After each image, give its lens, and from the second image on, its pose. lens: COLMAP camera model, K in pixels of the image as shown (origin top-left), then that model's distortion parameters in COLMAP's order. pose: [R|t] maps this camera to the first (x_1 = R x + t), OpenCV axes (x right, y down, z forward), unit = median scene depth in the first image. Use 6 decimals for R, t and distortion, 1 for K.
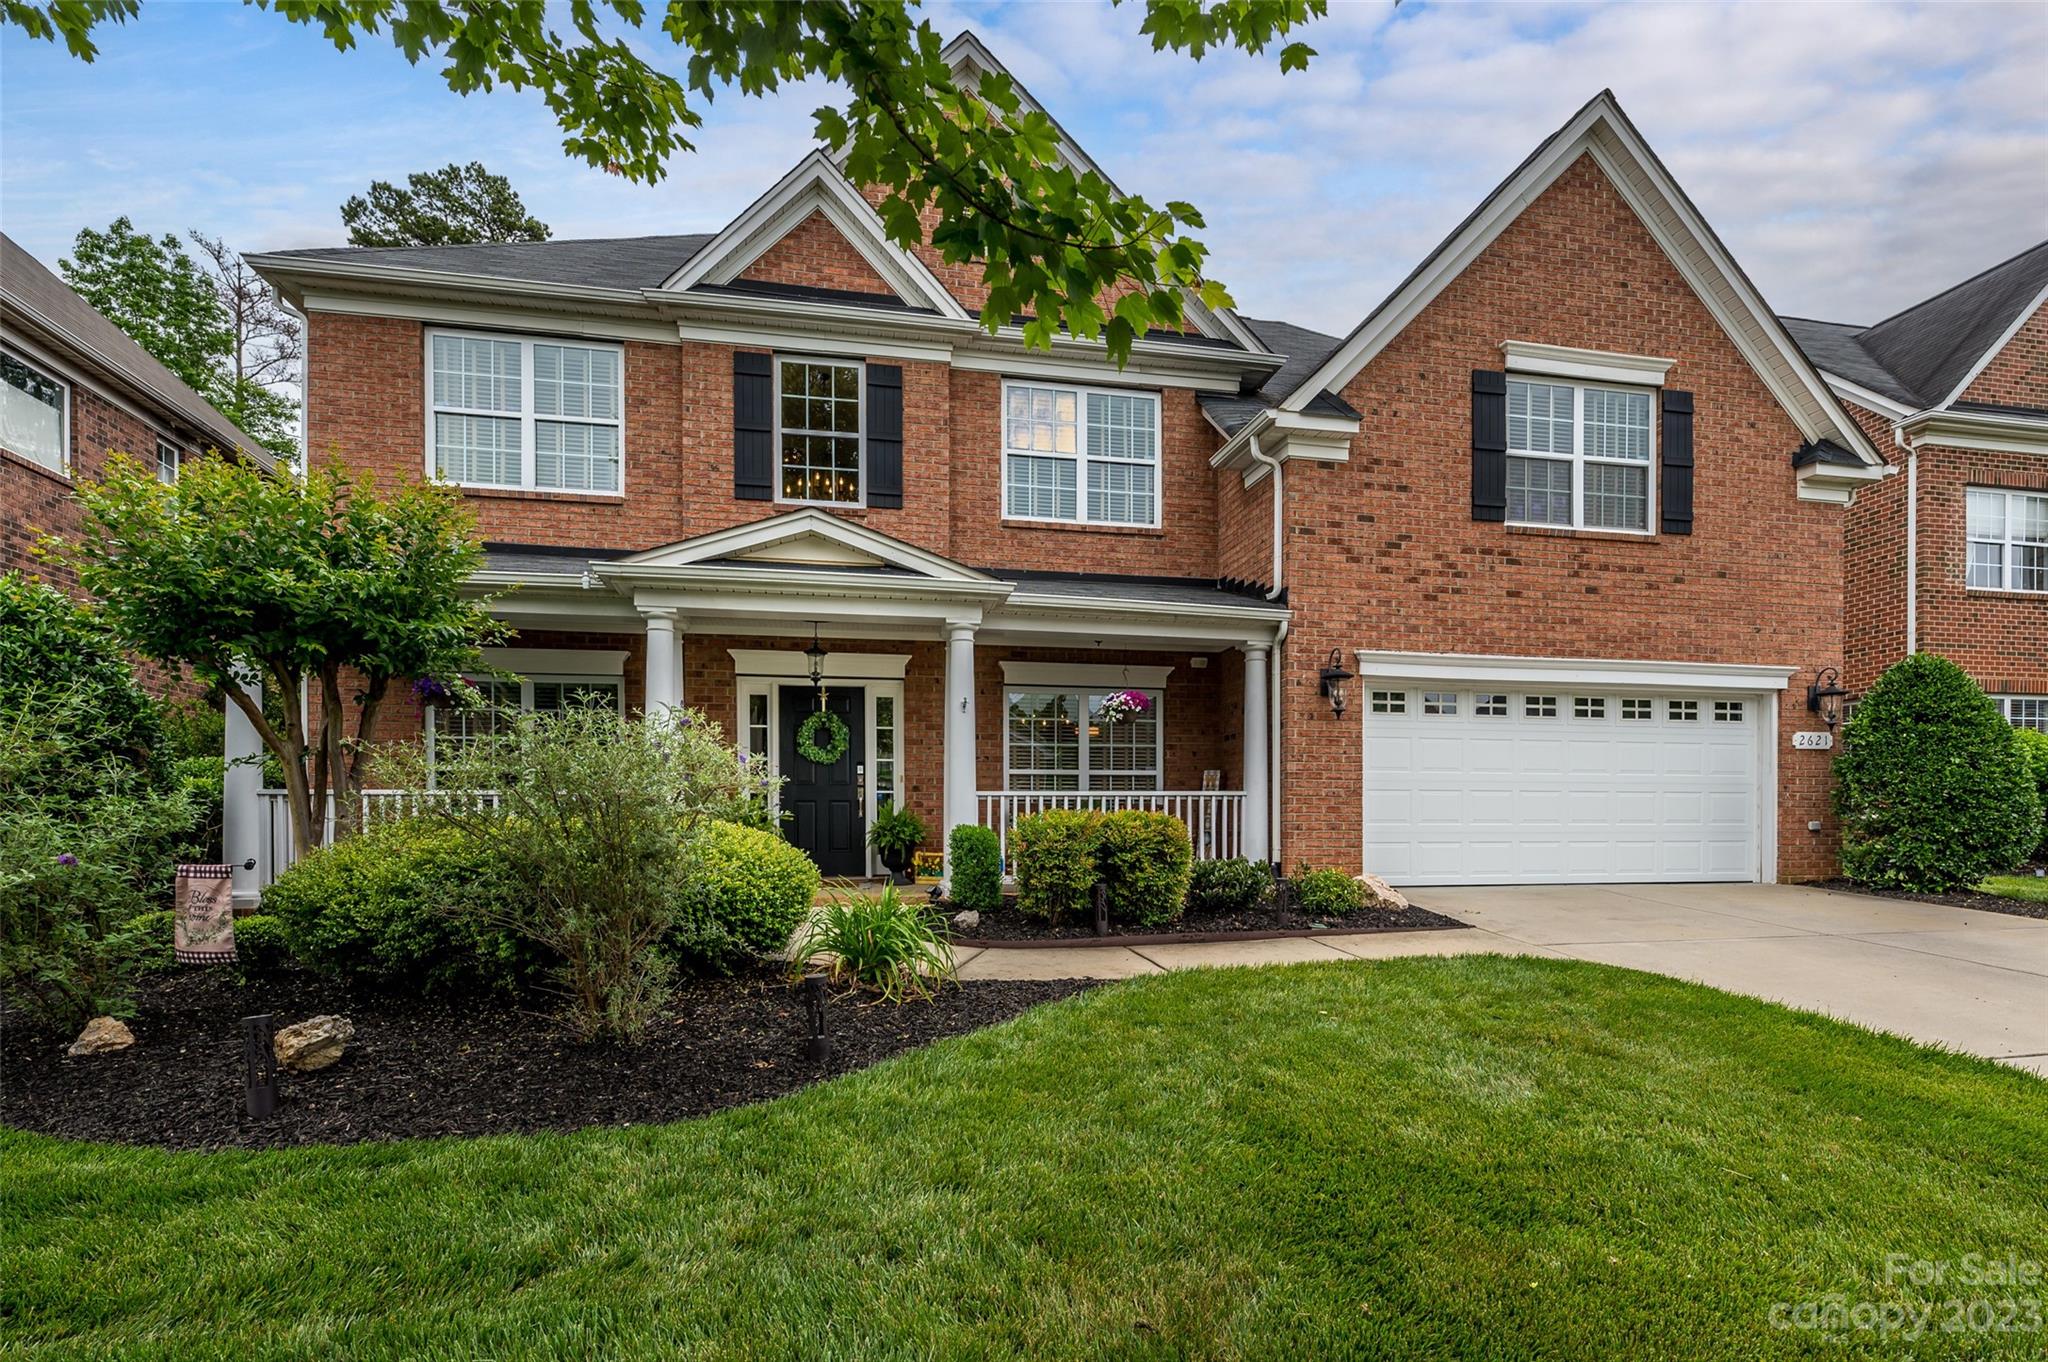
lens RADIAL K [[811.2, 0, 1026.0], [0, 811.2, 677.6], [0, 0, 1]] dist [-0.002297, 0.000036]
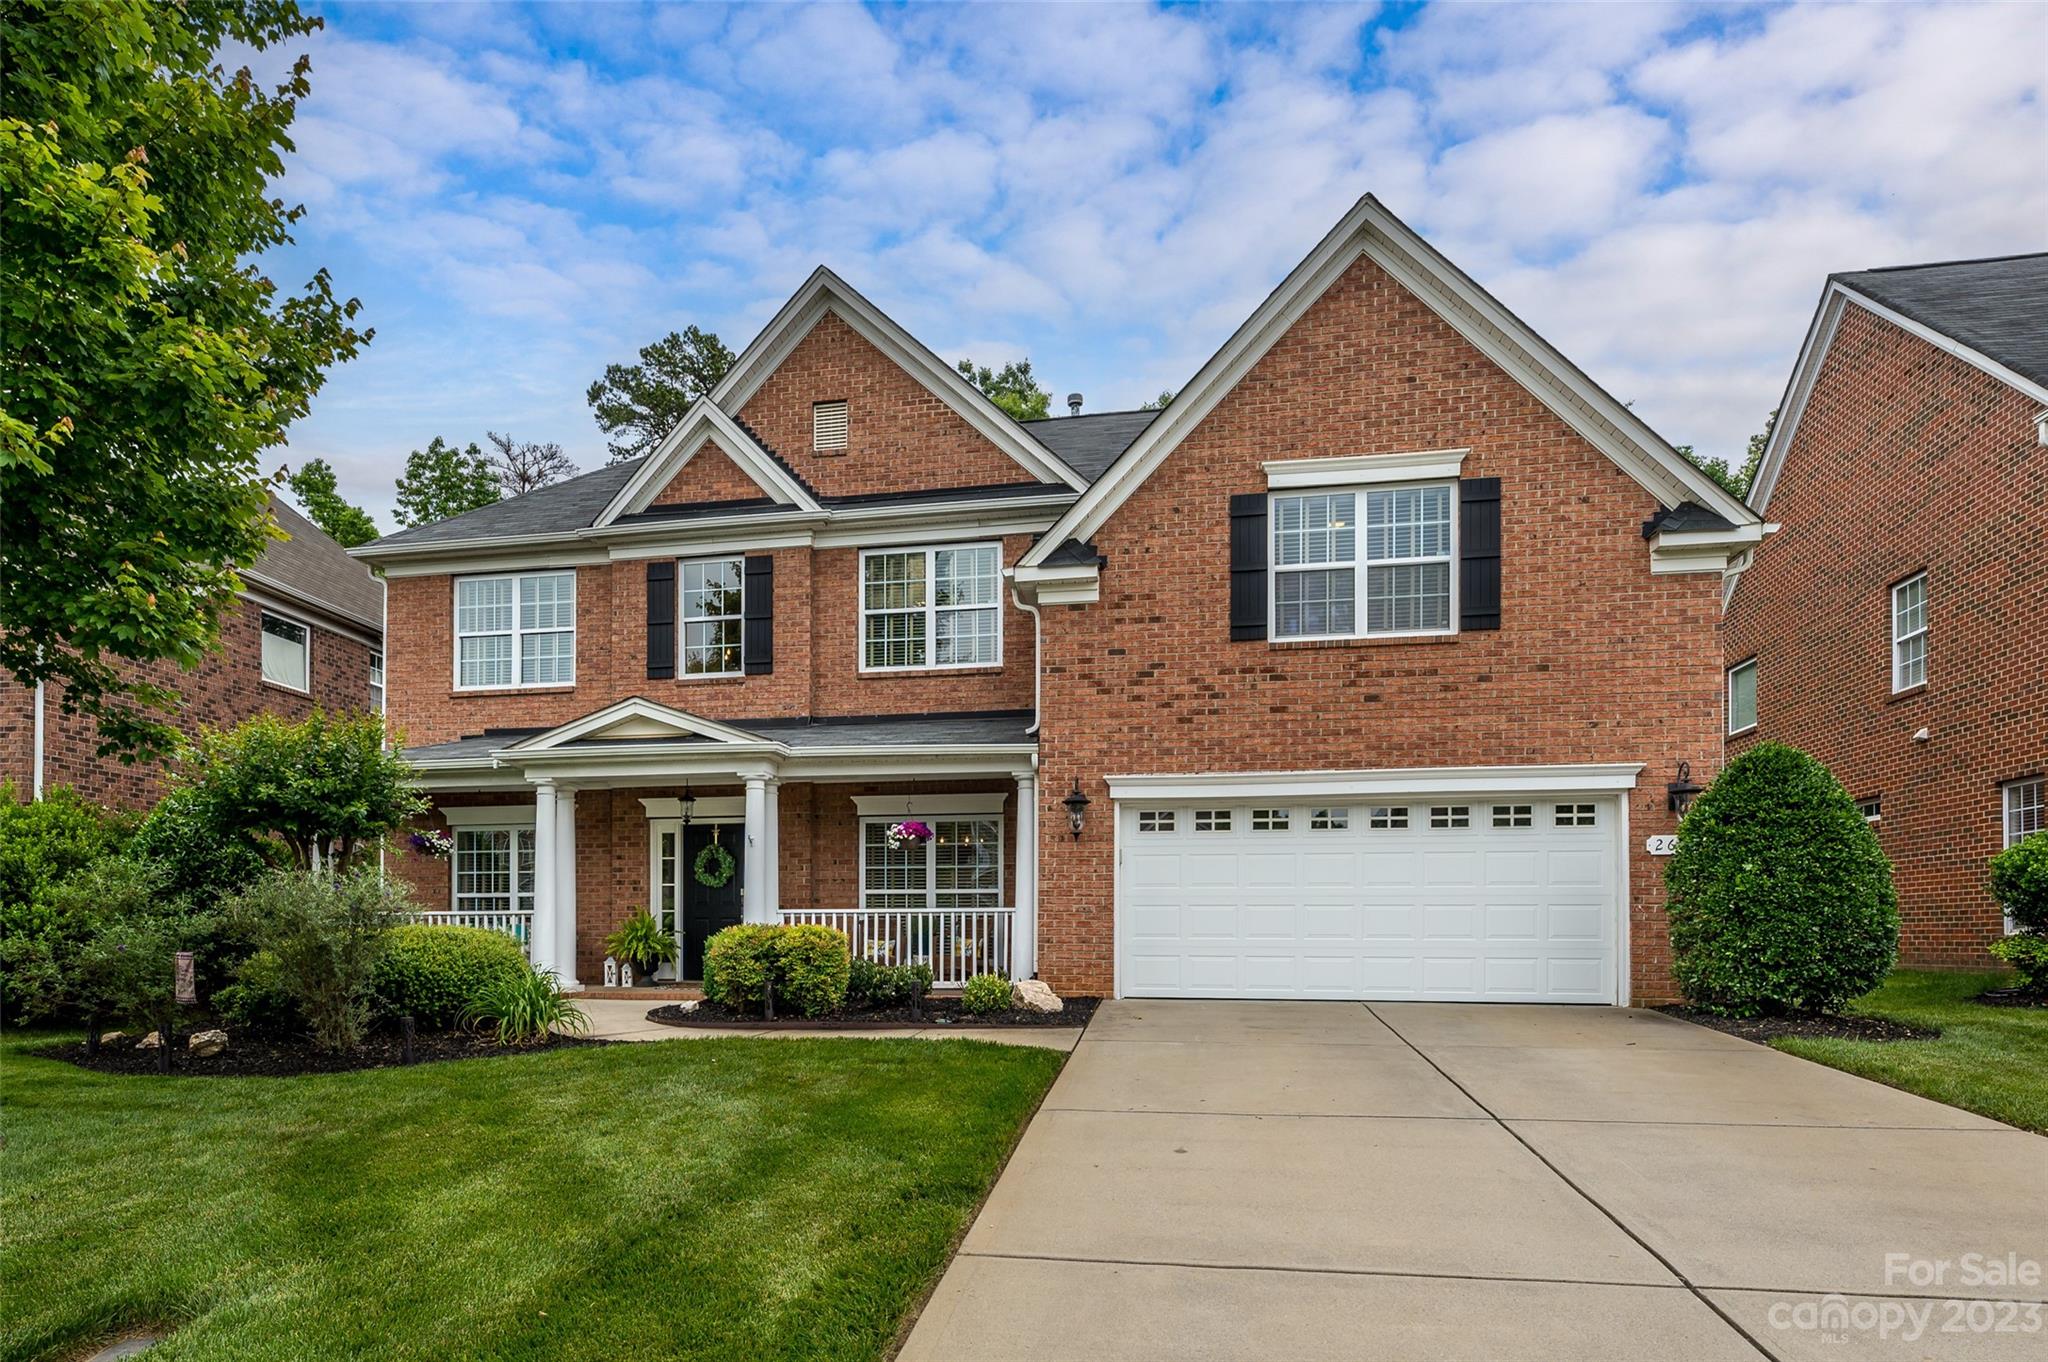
lens RADIAL K [[974.2, 0, 1077.4], [0, 974.2, 726.6], [0, 0, 1]] dist [-0.003837, -0.000296]
pose [[0.948294, -0.065443, -0.310575, 0.735323], [0.051861, 0.997310, -0.051799, -0.031721], [0.313129, 0.033014, 0.949137, -0.232099]]
